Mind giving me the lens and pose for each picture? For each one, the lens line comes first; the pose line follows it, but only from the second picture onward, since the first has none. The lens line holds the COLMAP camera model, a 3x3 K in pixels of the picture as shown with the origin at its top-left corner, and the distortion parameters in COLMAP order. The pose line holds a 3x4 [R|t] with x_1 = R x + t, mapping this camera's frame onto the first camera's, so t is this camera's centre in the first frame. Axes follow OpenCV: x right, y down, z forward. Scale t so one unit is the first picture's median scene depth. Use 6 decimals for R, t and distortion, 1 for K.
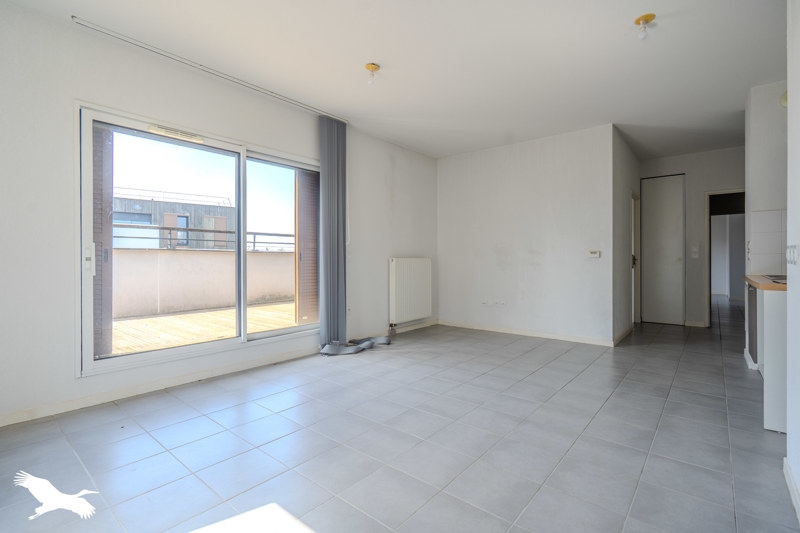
lens RADIAL K [[377.8, 0, 382.8], [0, 377.8, 262.6], [0, 0, 1]] dist [-0.000511, 0.000224]
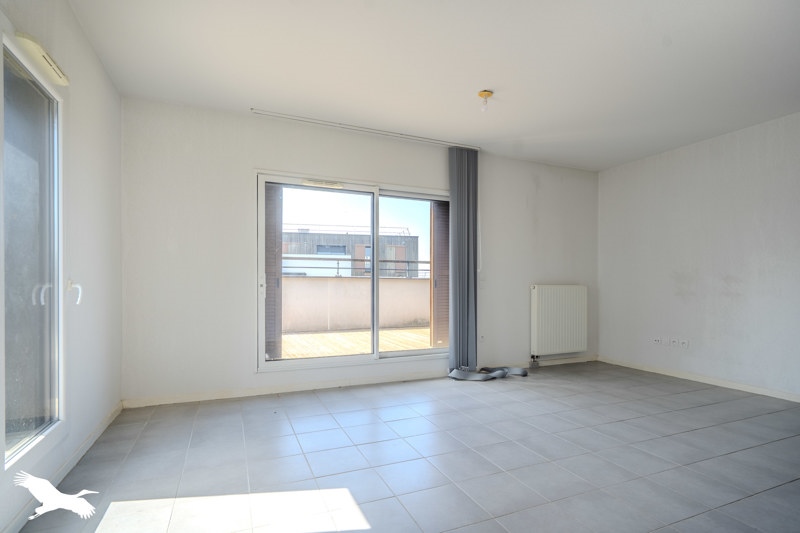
lens RADIAL K [[380.1, 0, 384.5], [0, 380.1, 290.9], [0, 0, 1]] dist [0.002100, 0.000675]
pose [[0.896002, 0.011505, -0.443901, 0.132676], [-0.008742, 0.999928, 0.008271, -0.003210], [0.443964, -0.003530, 0.896038, -0.012894]]
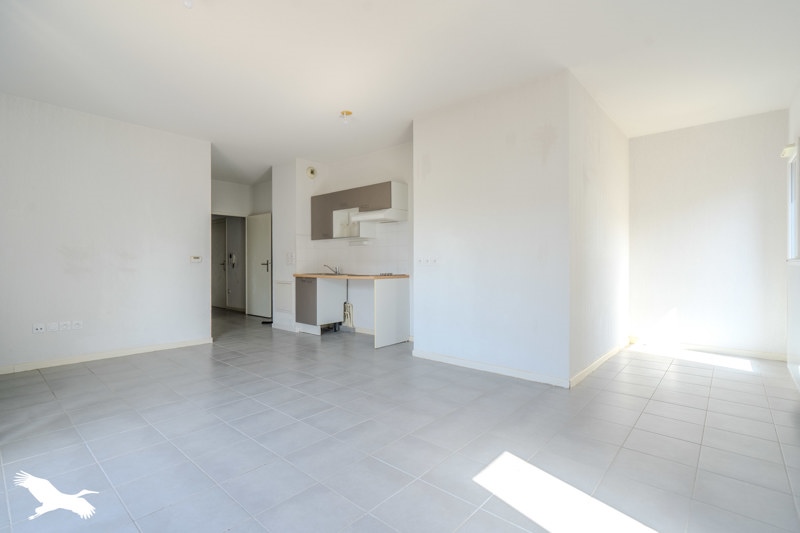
lens RADIAL K [[379.2, 0, 400.0], [0, 379.2, 266.5], [0, 0, 1]] dist [-0.001044, -0.000056]
pose [[0.002396, -0.005460, 0.999982, -0.531797], [0.009728, 0.999938, 0.005437, -0.002510], [-0.999950, 0.009715, 0.002449, 0.454514]]
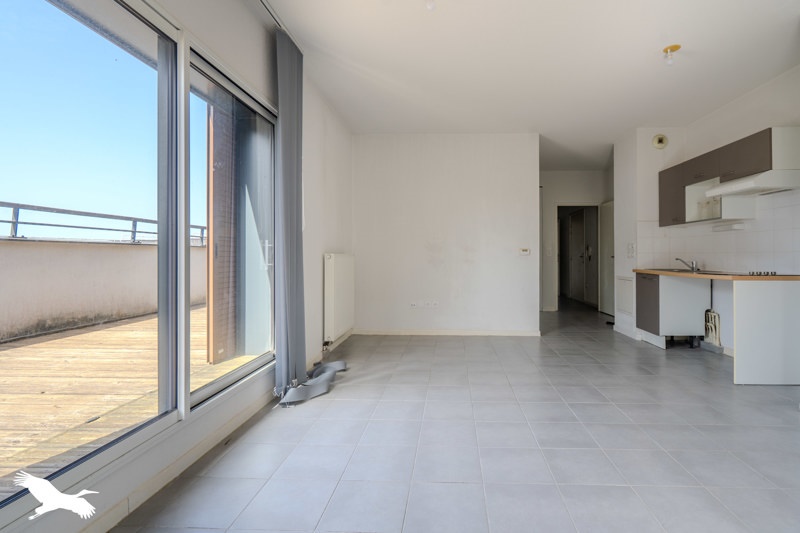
lens RADIAL K [[391.7, 0, 437.1], [0, 391.7, 256.9], [0, 0, 1]] dist [-0.001480, -0.000011]
pose [[0.772882, 0.002507, 0.634545, -0.364694], [0.001146, 0.999985, -0.005347, -0.002170], [-0.634549, 0.004860, 0.772868, 0.314385]]
